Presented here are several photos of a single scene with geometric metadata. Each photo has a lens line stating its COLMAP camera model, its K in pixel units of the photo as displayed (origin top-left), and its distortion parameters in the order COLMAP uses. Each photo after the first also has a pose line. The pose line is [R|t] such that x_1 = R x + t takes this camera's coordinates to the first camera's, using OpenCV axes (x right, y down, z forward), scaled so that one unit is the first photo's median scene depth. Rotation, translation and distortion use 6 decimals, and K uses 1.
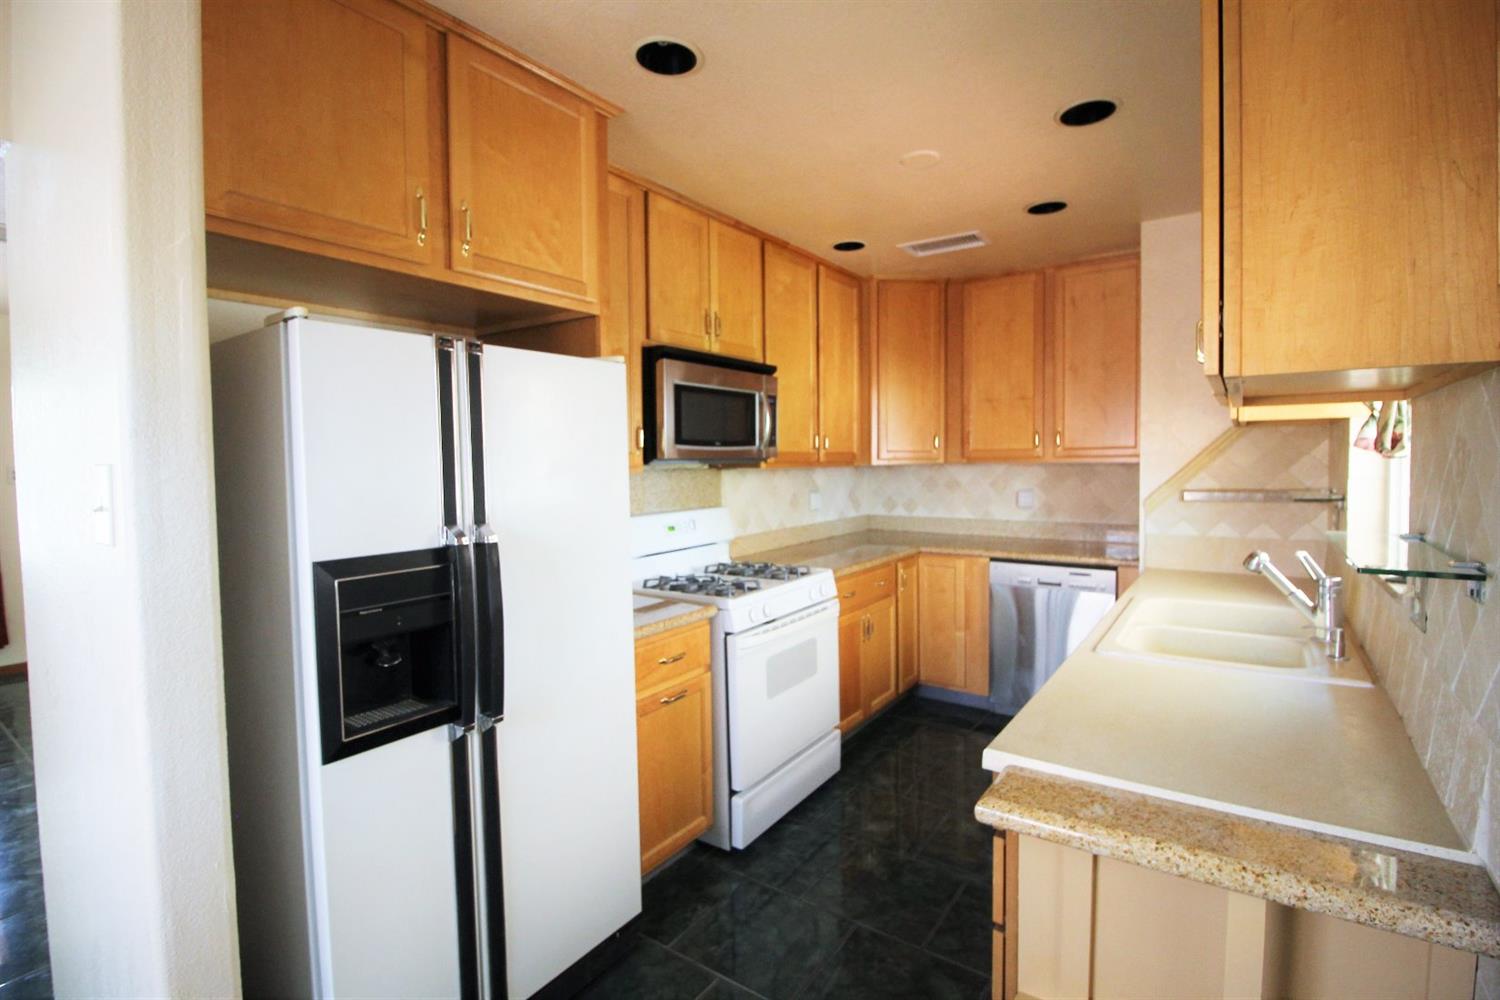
lens RADIAL K [[706.5, 0, 750.6], [0, 706.5, 495.8], [0, 0, 1]] dist [-0.009225, -0.004123]
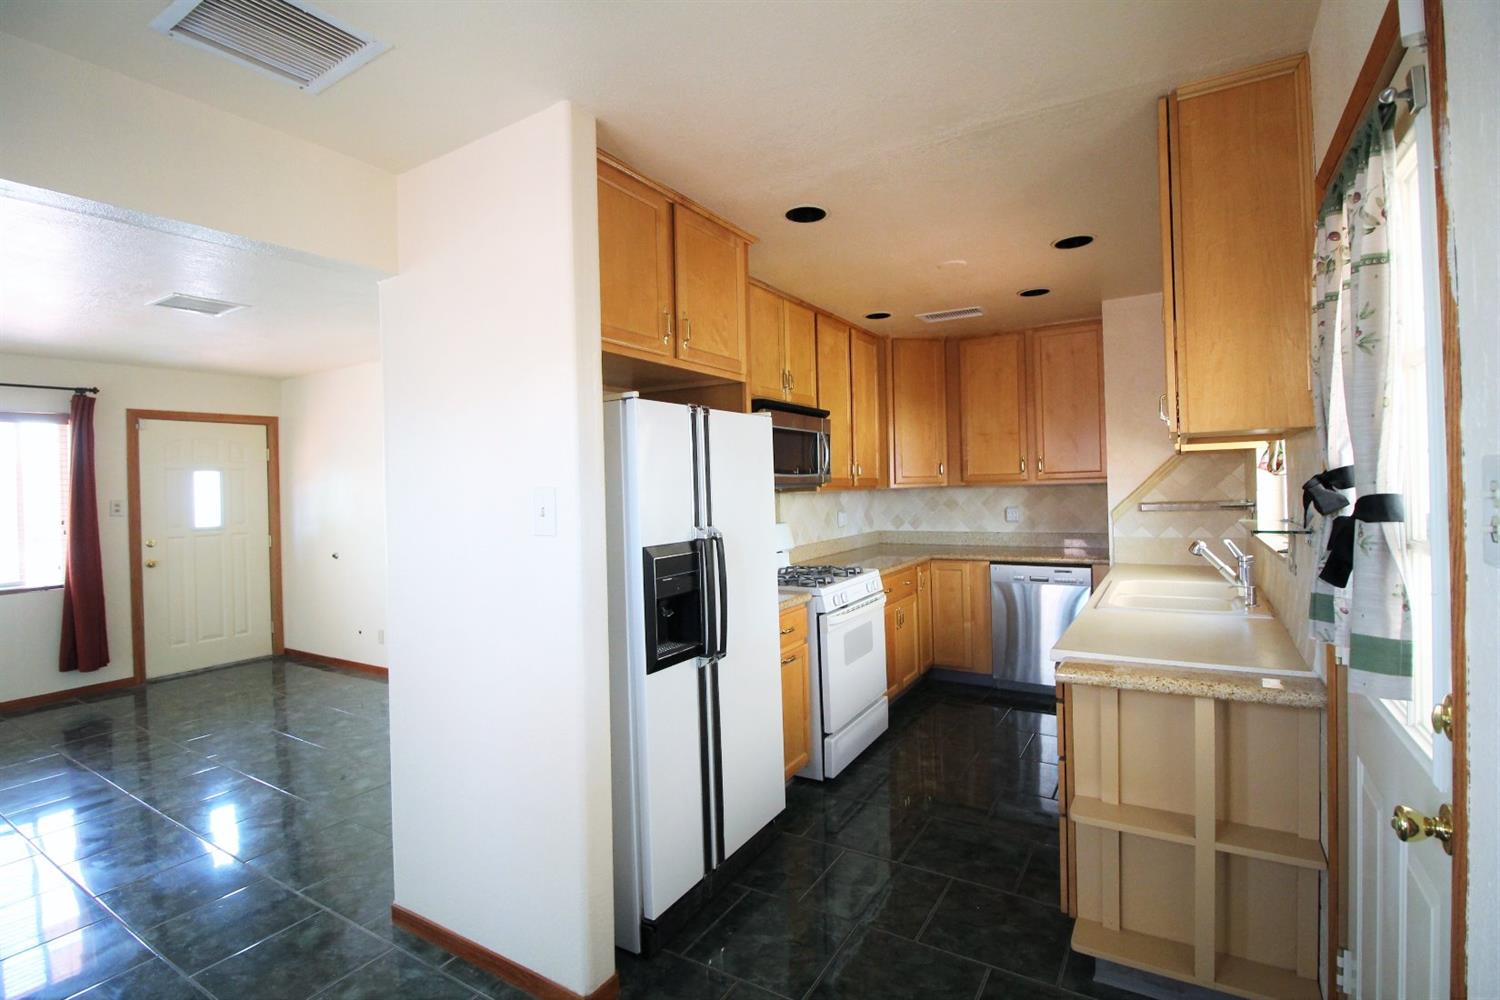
lens RADIAL K [[706.5, 0, 745.5], [0, 706.5, 496.1], [0, 0, 1]] dist [-0.009225, -0.004123]
pose [[0.998042, -0.014675, 0.060807, -0.234993], [0.017096, 0.999073, -0.039497, 0.021472], [-0.060172, 0.040459, 0.997368, -0.311980]]
